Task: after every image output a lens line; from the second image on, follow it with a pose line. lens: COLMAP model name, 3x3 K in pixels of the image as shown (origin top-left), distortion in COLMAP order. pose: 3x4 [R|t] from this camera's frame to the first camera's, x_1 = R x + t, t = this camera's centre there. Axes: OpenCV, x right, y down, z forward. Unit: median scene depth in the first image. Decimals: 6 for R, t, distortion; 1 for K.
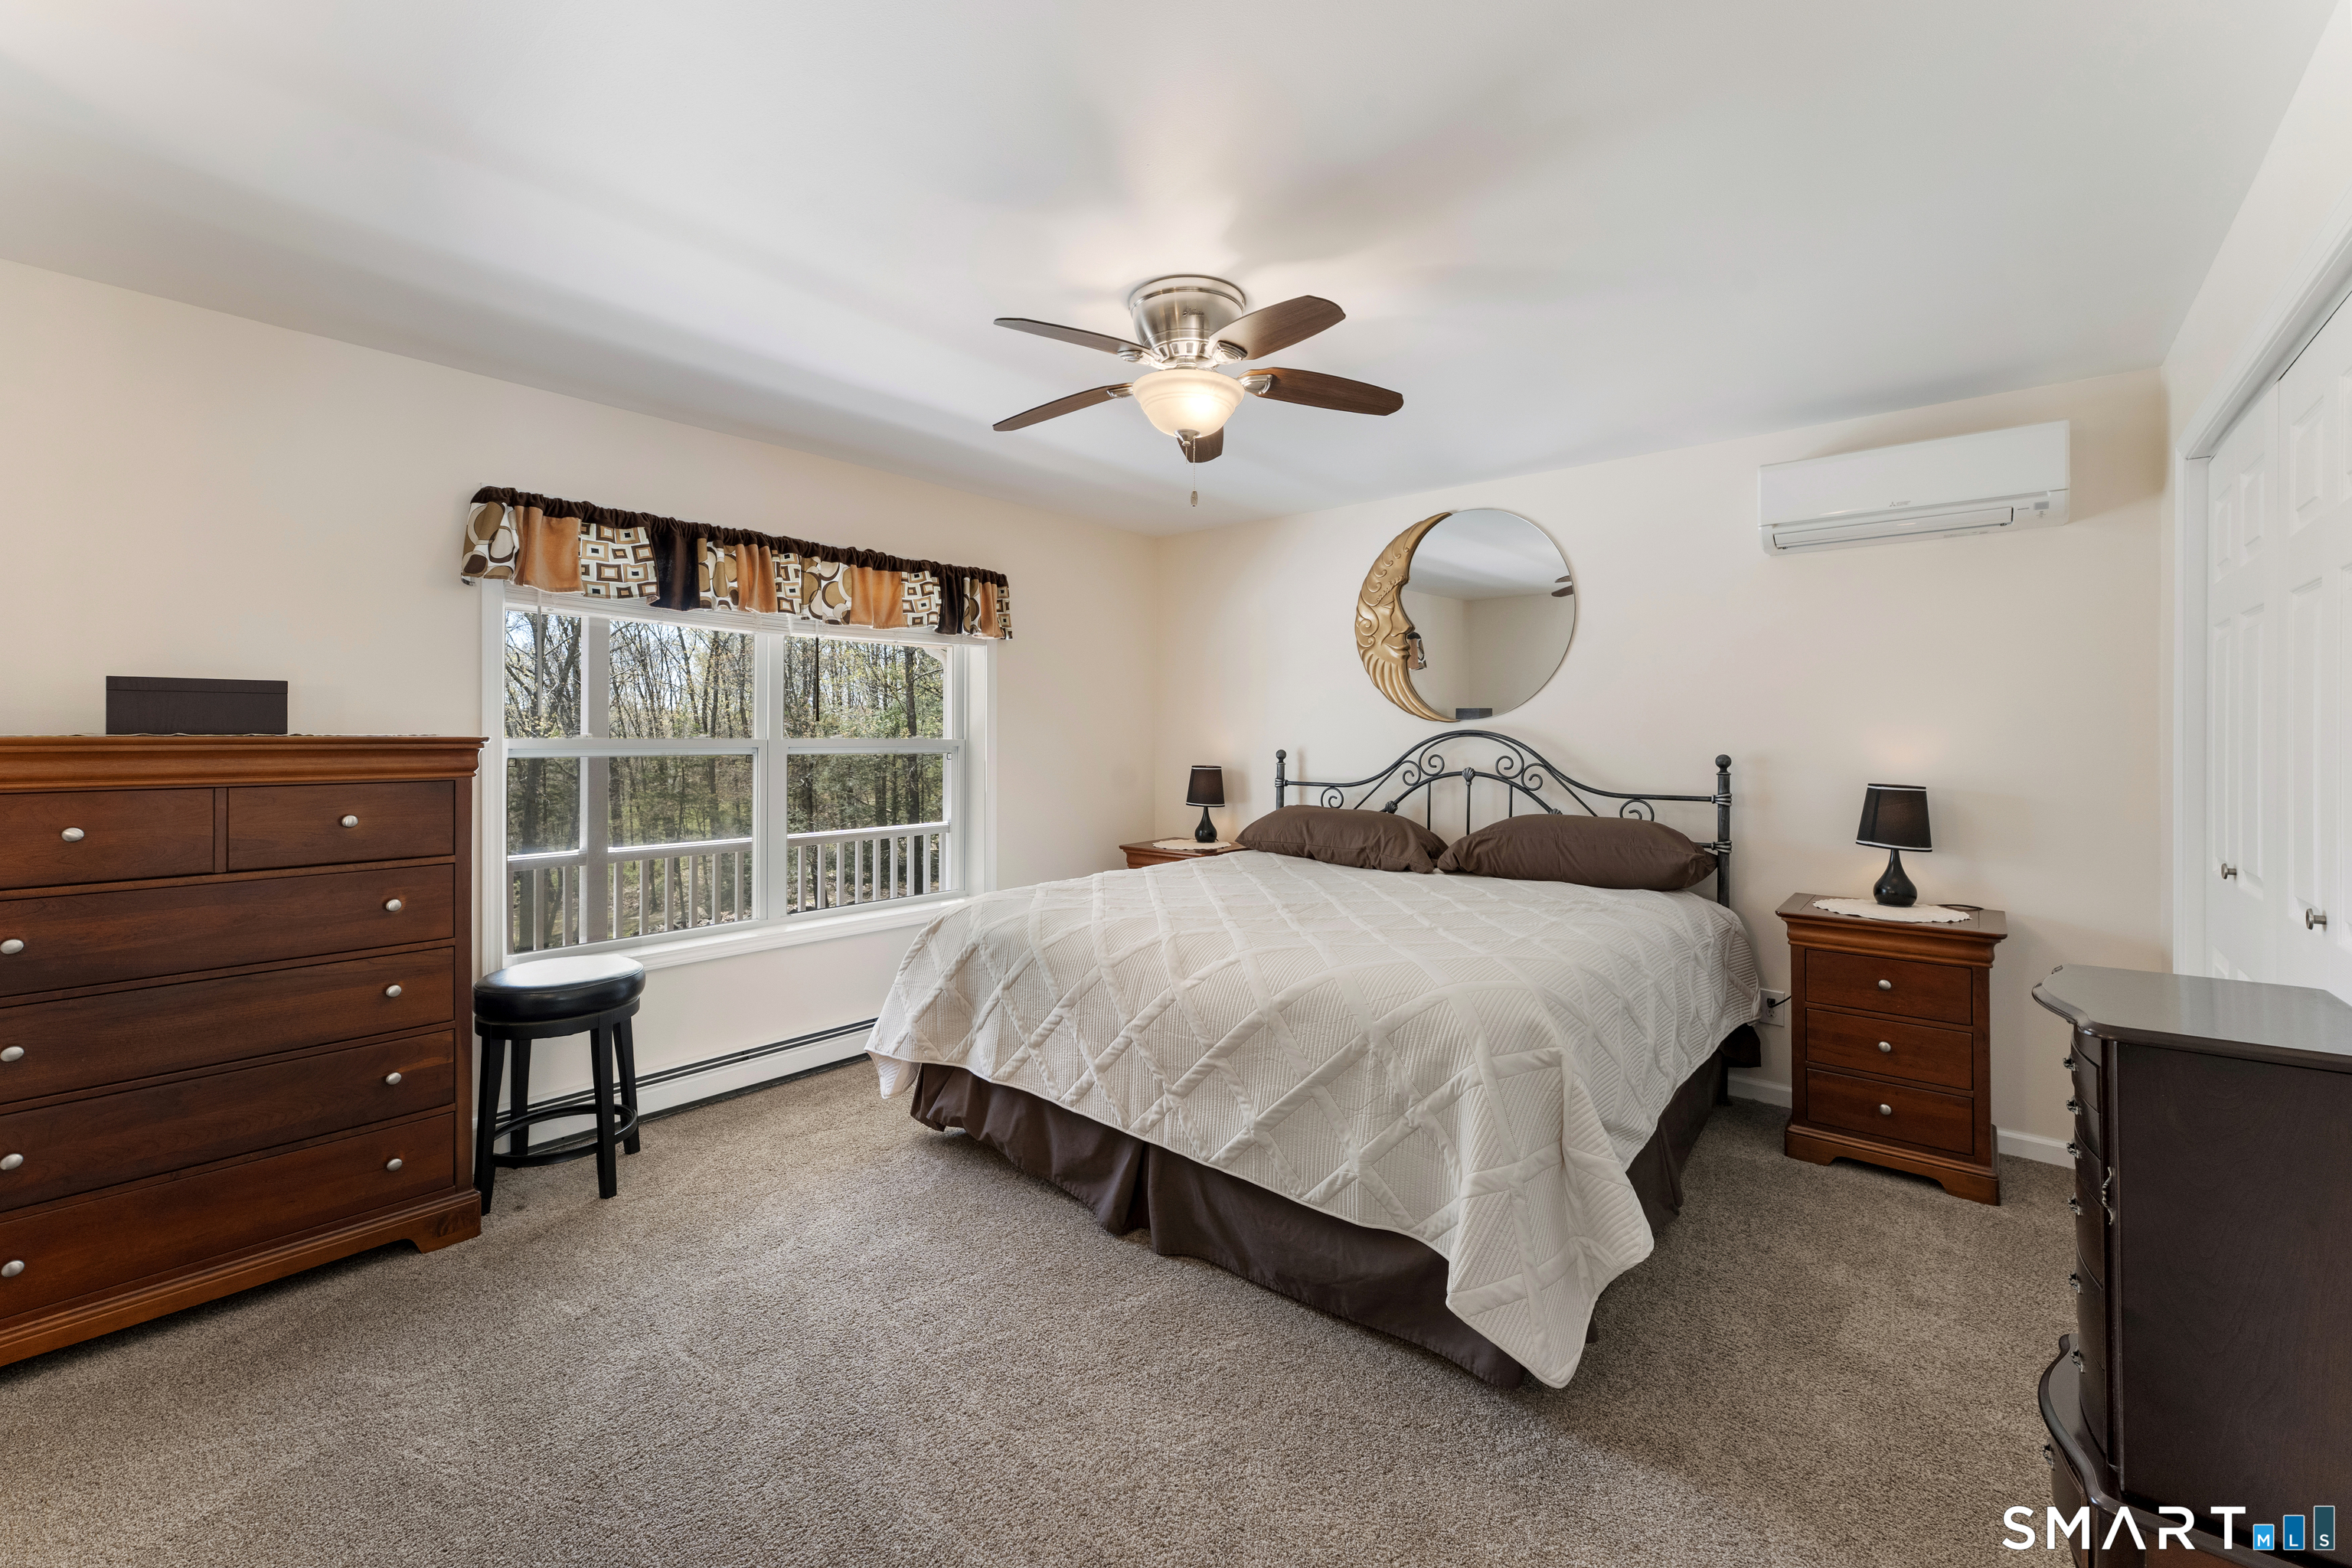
lens RADIAL K [[947.5, 0, 1181.7], [0, 947.5, 749.0], [0, 0, 1]] dist [0.000057, -0.000143]
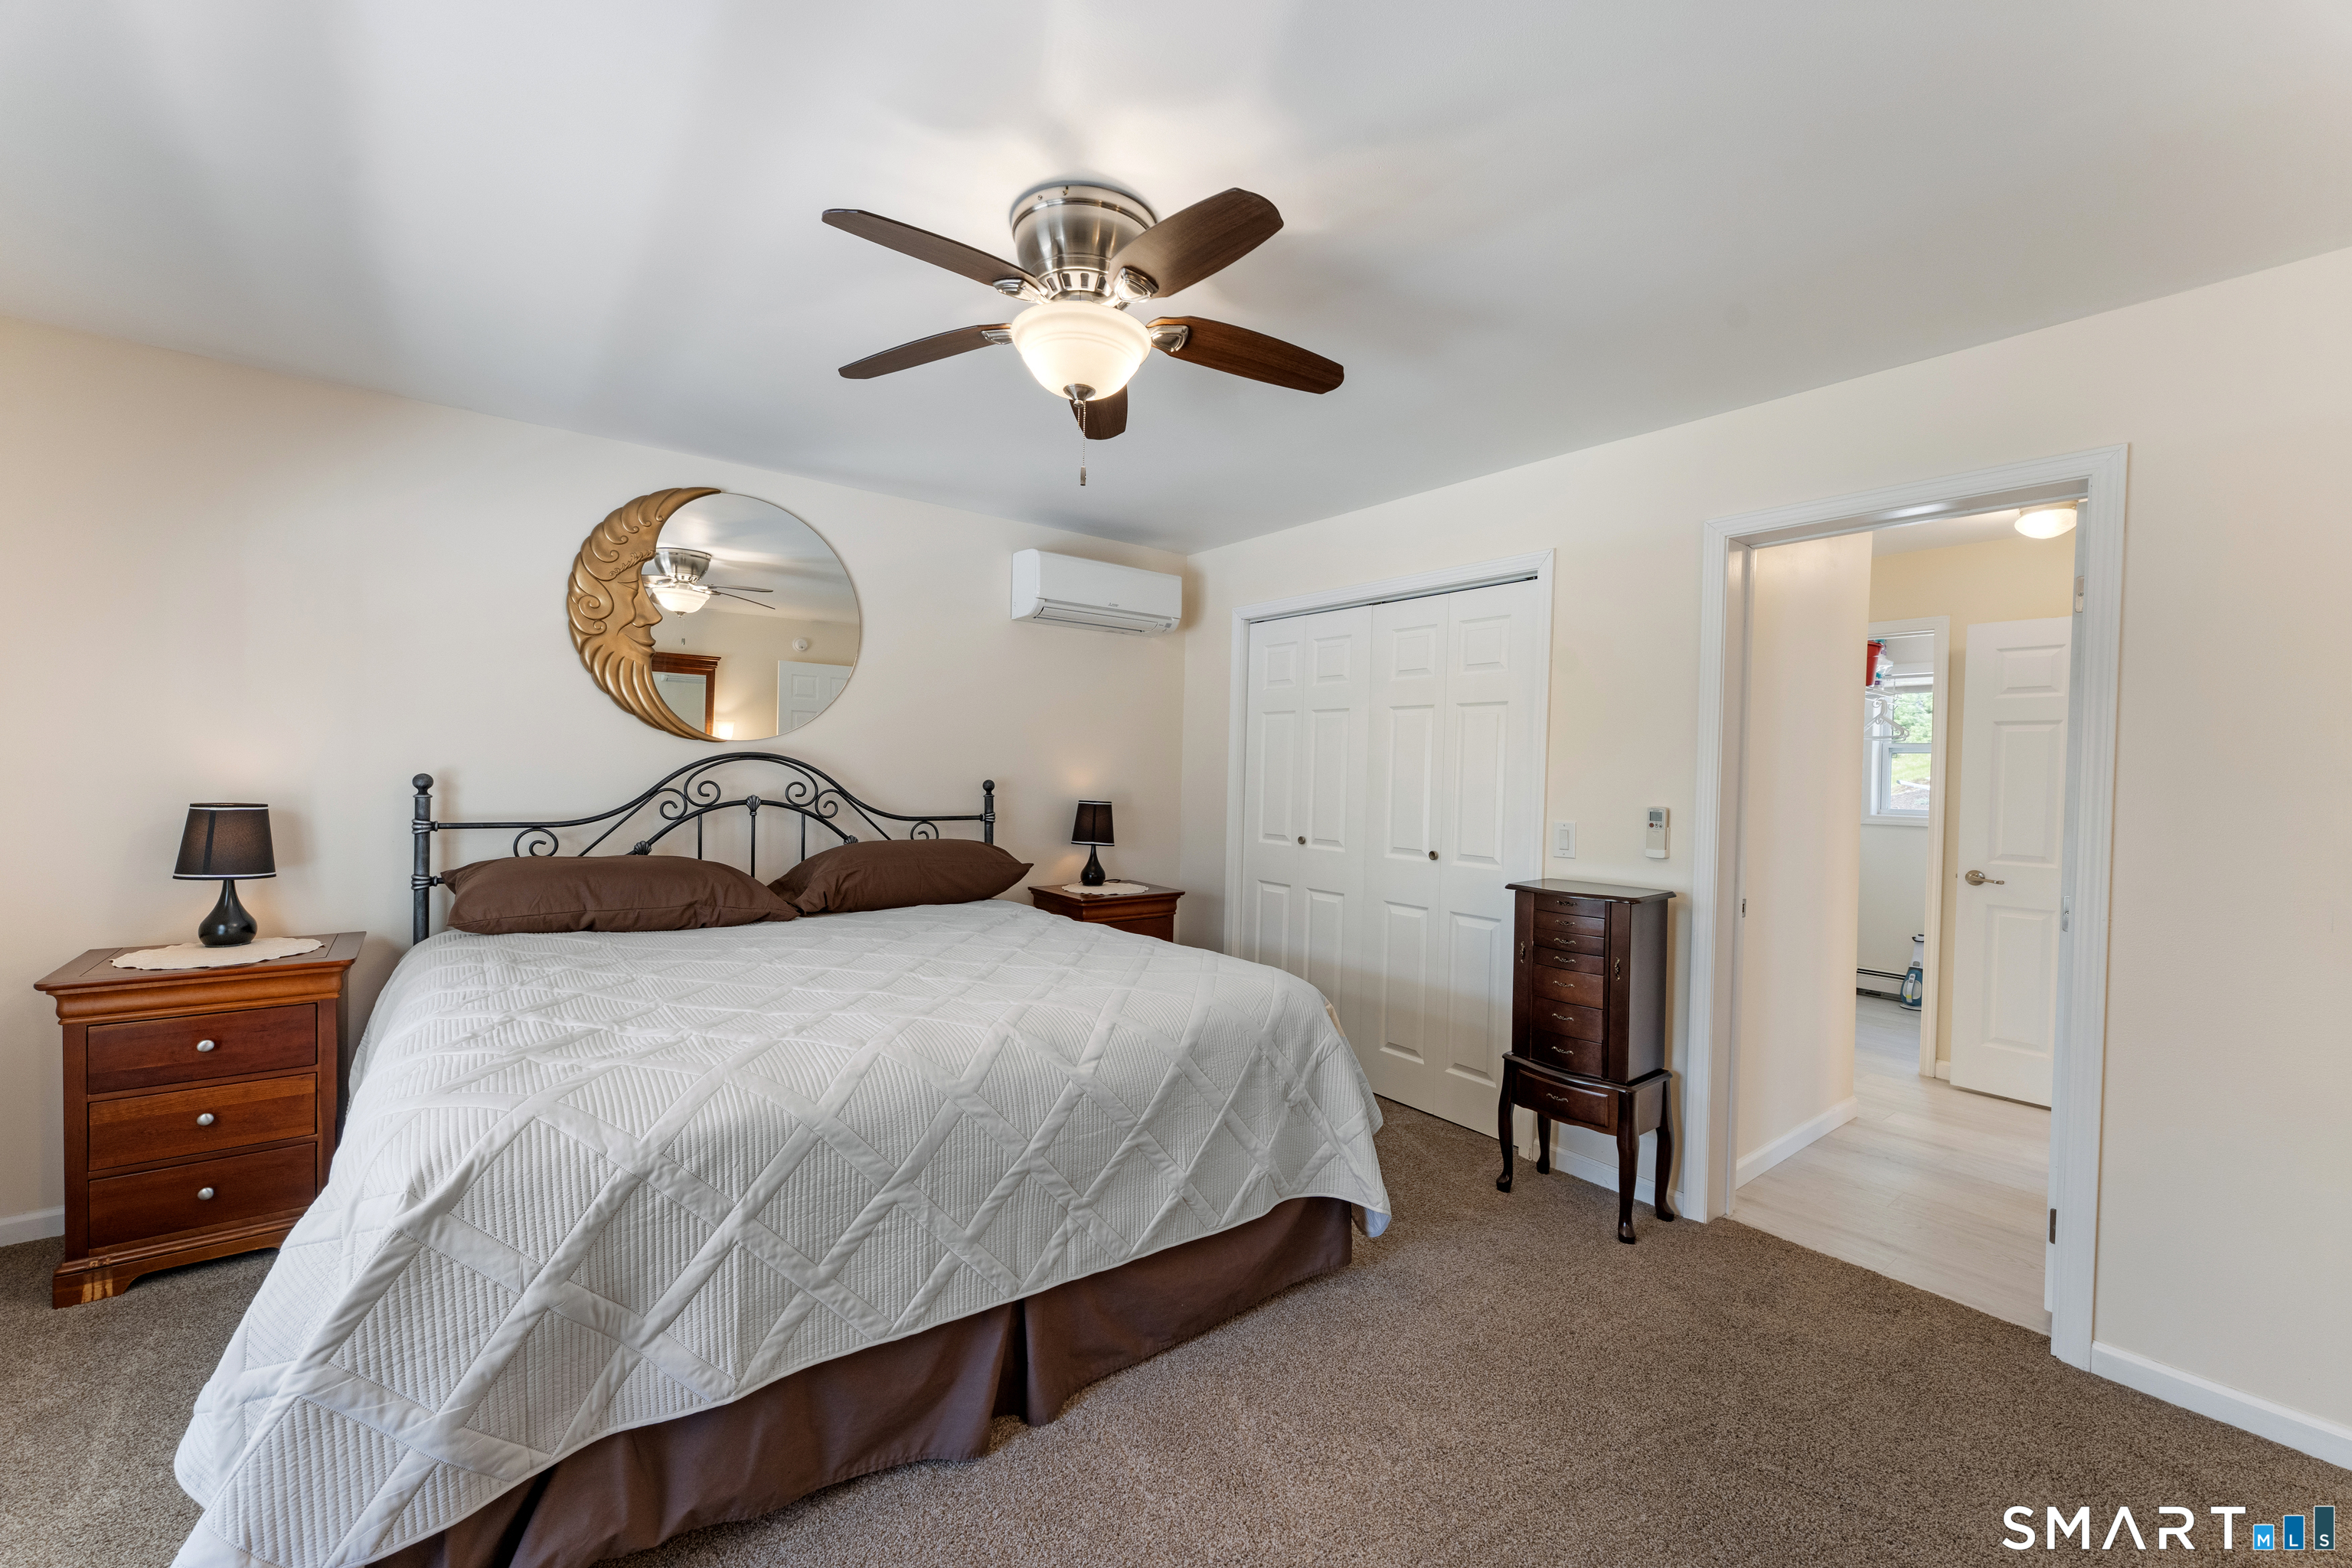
lens RADIAL K [[945.1, 0, 1184.5], [0, 945.1, 764.8], [0, 0, 1]] dist [-0.000012, 0.000104]
pose [[0.218866, 0.003017, 0.975750, -0.500553], [-0.011715, 0.999931, -0.000464, -0.014101], [-0.975685, -0.011329, 0.218887, 0.465316]]
